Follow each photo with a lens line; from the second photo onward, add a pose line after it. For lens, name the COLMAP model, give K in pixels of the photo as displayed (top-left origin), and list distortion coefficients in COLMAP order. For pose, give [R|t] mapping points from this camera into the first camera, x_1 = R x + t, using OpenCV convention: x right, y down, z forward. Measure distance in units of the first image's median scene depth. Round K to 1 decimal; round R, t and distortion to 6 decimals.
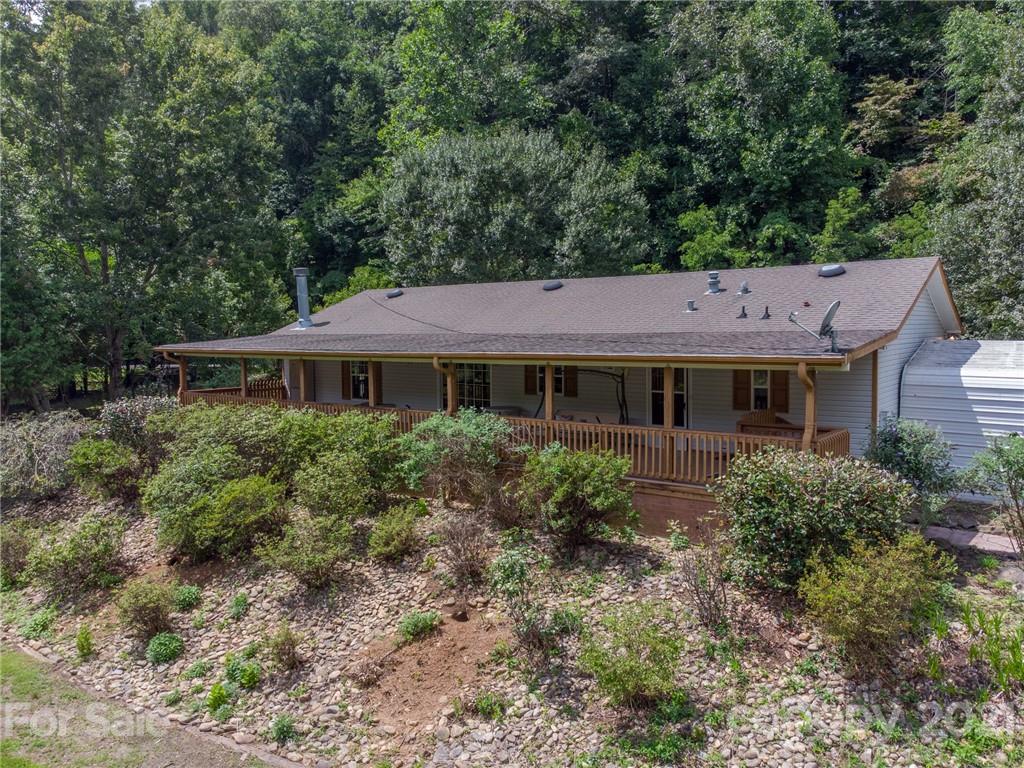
lens RADIAL K [[790.3, 0, 485.3], [0, 790.3, 378.9], [0, 0, 1]] dist [0.005024, 0.007212]
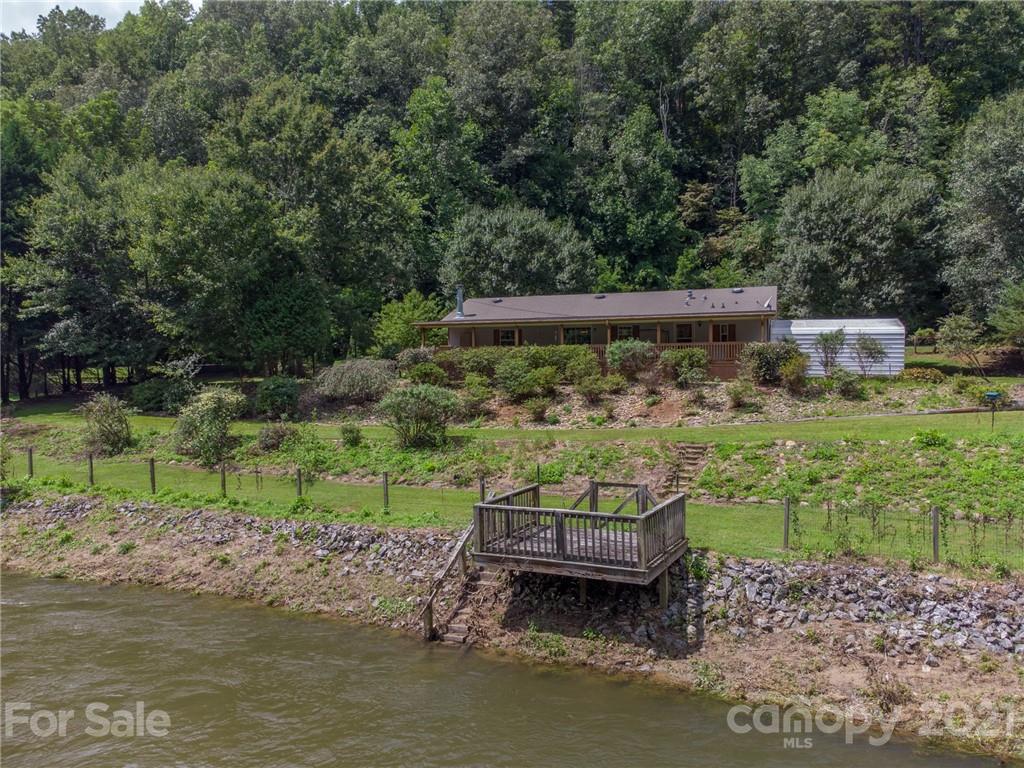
lens RADIAL K [[785.5, 0, 510.2], [0, 785.5, 368.7], [0, 0, 1]] dist [0.040980, -0.007183]
pose [[0.950303, -0.002594, 0.311317, -0.406201], [0.019678, 0.998466, -0.051750, 0.088603], [-0.310705, 0.055305, 0.948896, -0.441925]]
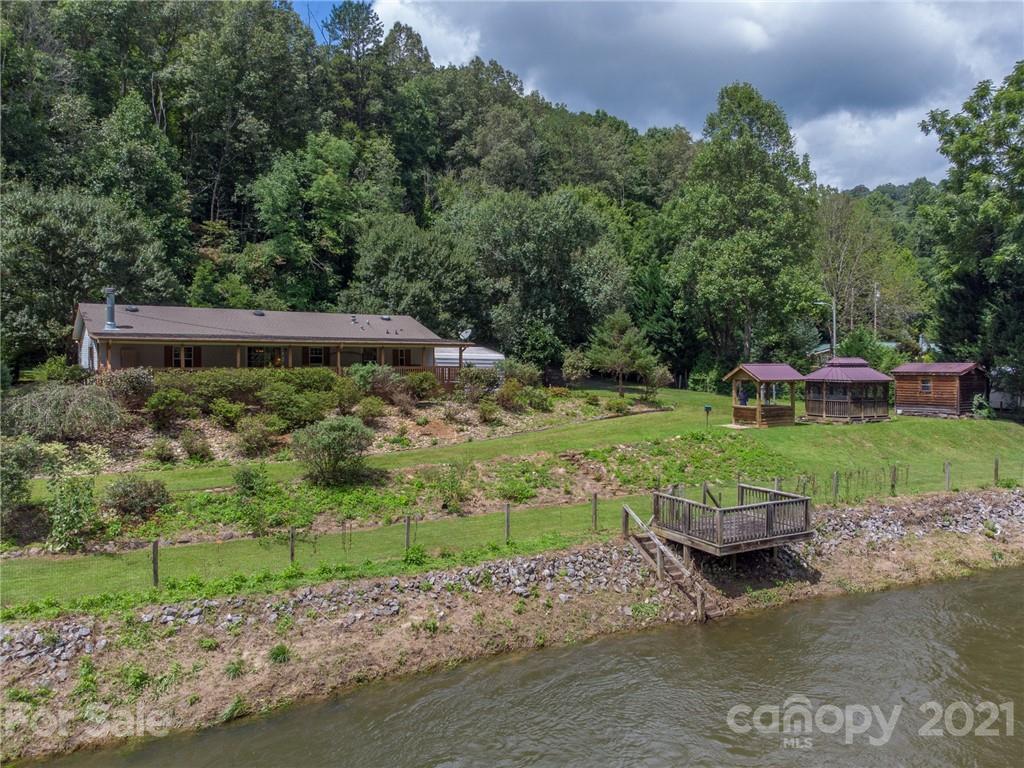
lens RADIAL K [[777.2, 0, 512.0], [0, 777.2, 384.0], [0, 0, 1]] dist [0.032528, -0.000512]
pose [[0.335491, -0.014364, 0.941934, -0.814863], [0.050683, 0.998711, -0.002823, 0.048899], [-0.940679, 0.048687, 0.335786, -0.119888]]
